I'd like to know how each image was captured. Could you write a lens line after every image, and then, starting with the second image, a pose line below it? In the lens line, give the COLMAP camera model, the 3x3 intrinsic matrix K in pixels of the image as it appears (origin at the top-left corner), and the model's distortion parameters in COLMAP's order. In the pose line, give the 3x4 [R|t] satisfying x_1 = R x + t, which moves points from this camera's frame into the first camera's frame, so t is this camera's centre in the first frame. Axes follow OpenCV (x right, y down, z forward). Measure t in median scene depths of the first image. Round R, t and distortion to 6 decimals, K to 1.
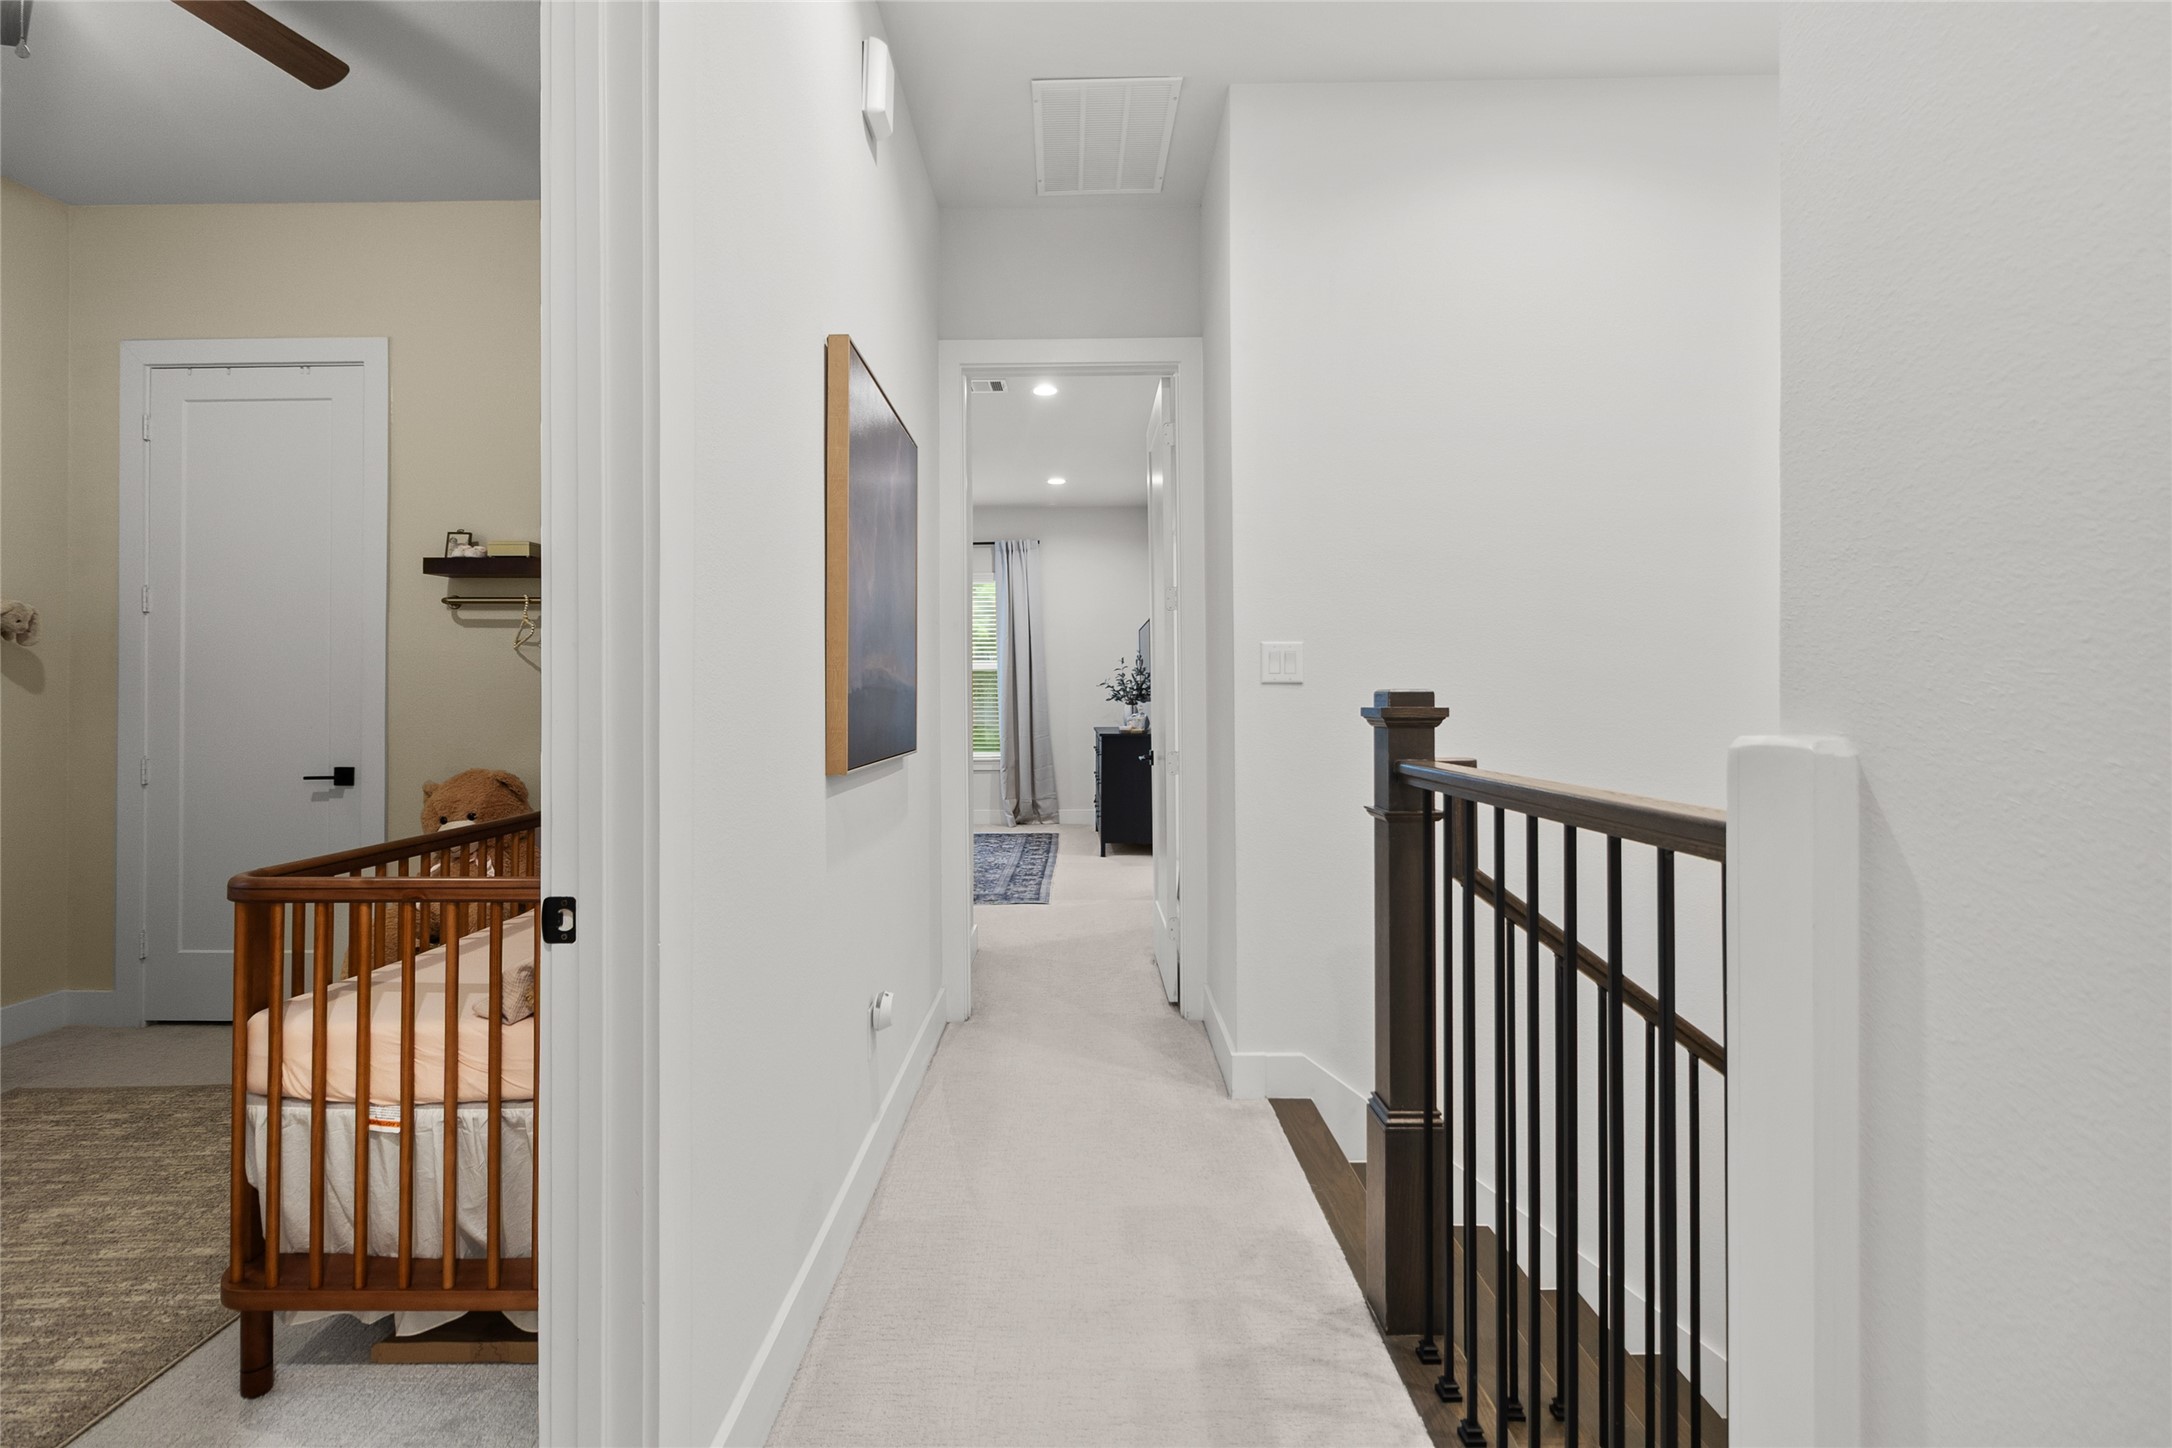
lens RADIAL K [[988.2, 0, 1065.3], [0, 988.2, 707.4], [0, 0, 1]] dist [0.001432, 0.000191]
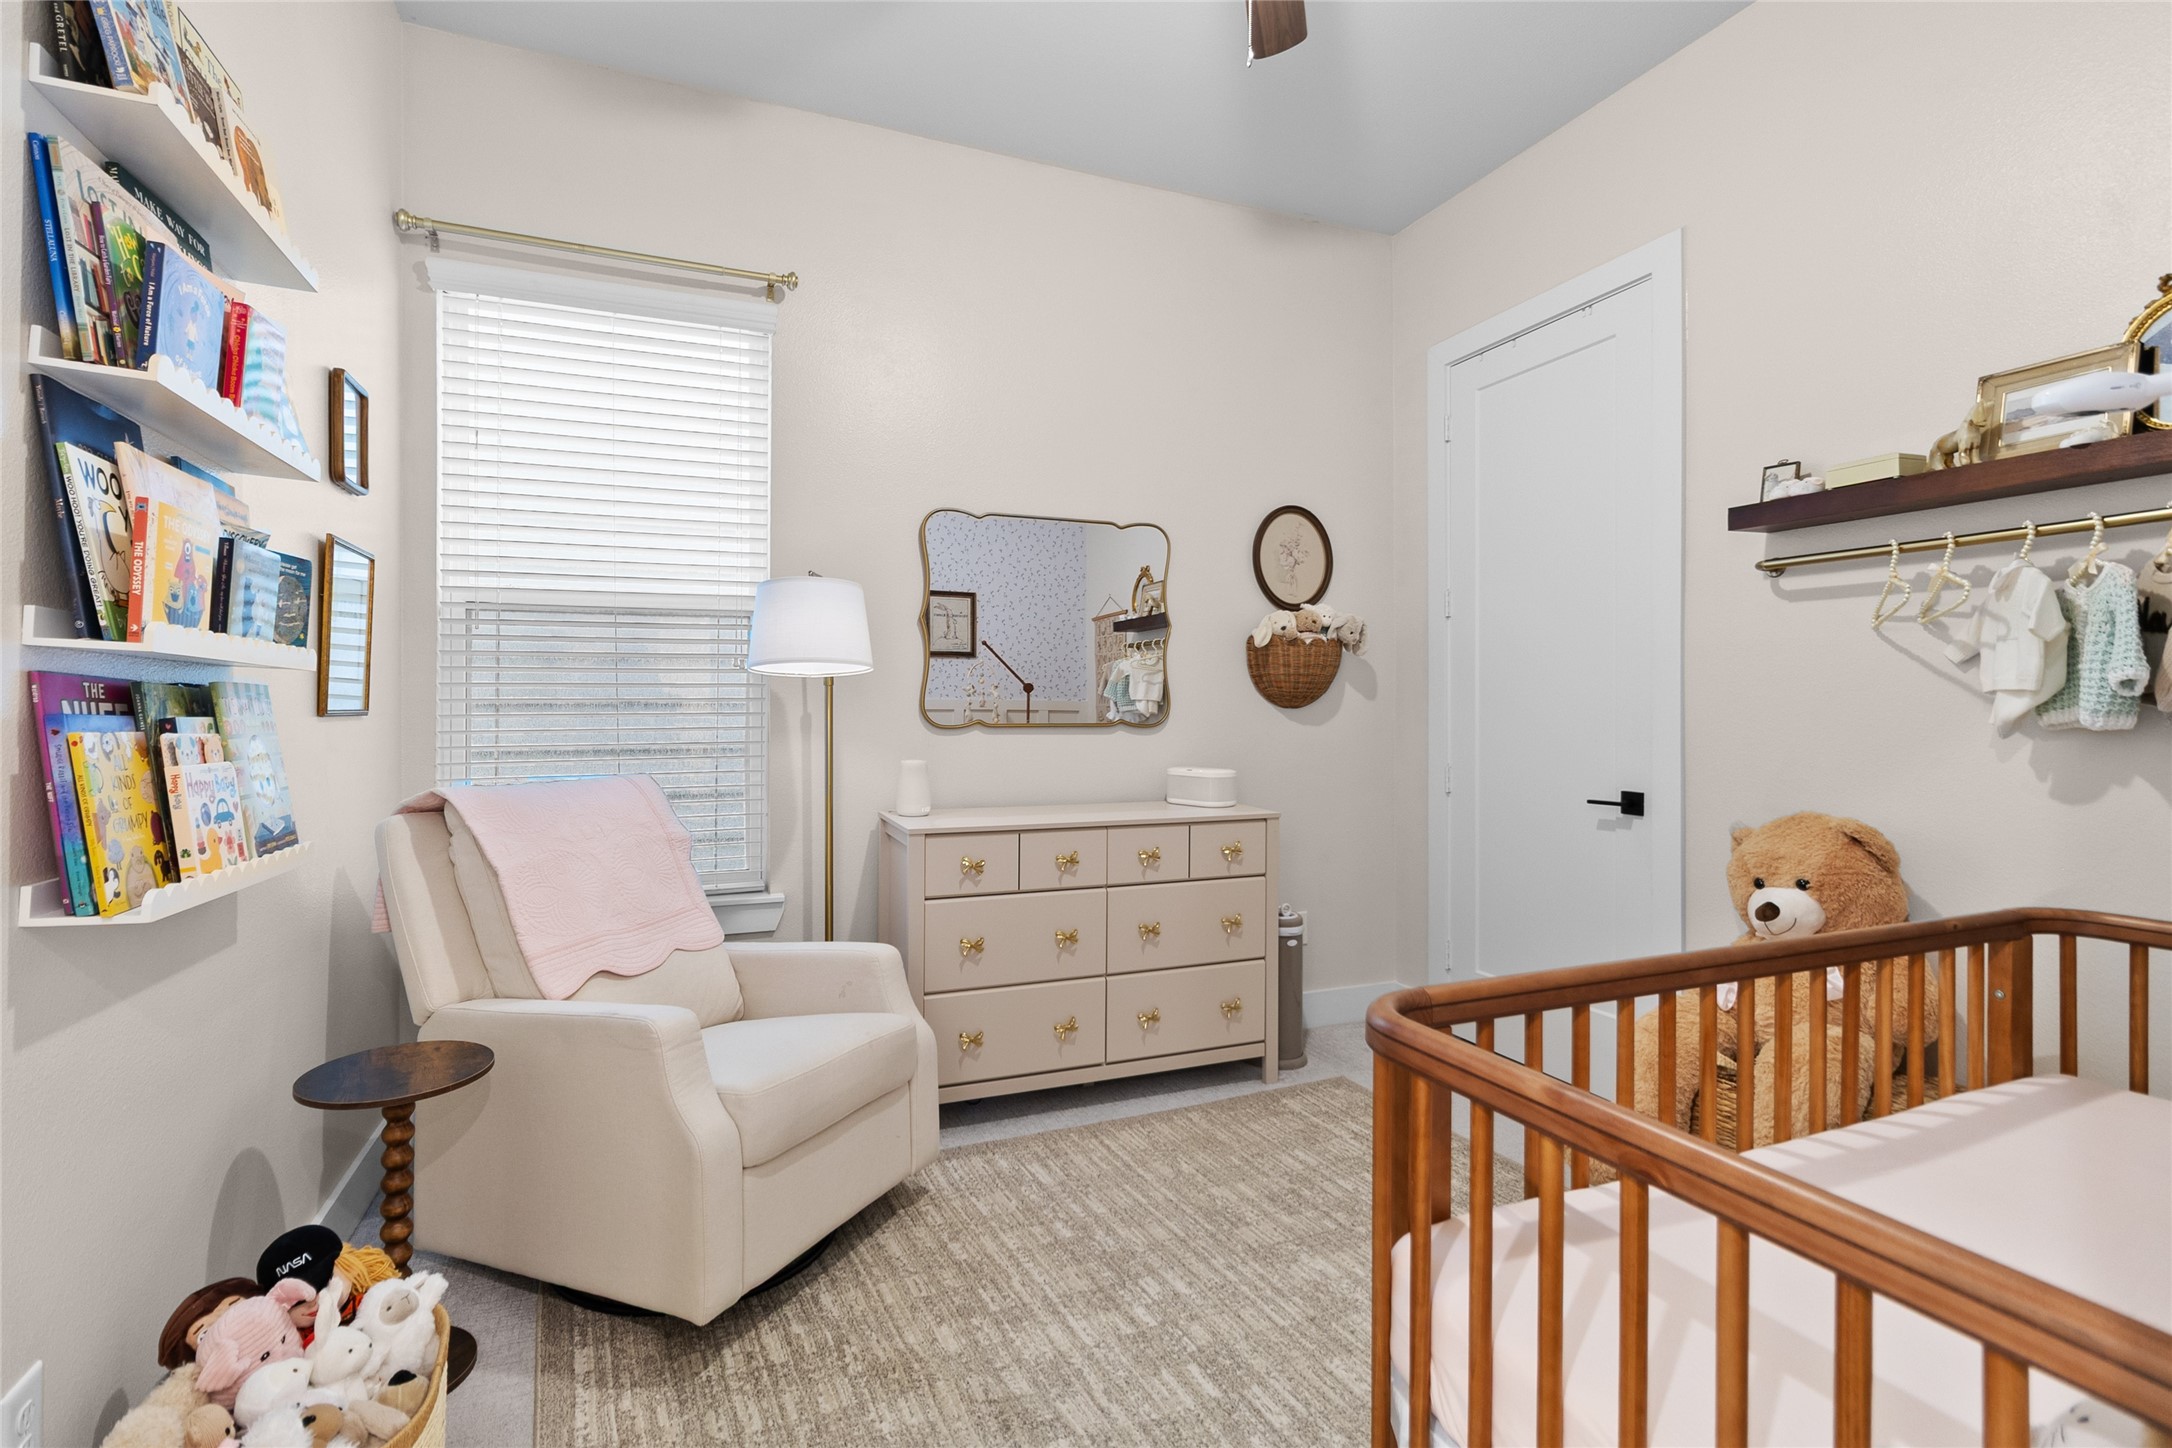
lens RADIAL K [[988.2, 0, 1065.3], [0, 988.2, 707.4], [0, 0, 1]] dist [0.001432, 0.000191]
pose [[0.372701, -0.003999, -0.927943, -0.162275], [0.004457, 0.999987, -0.002519, -0.008038], [0.927941, -0.003198, 0.372714, 0.283331]]
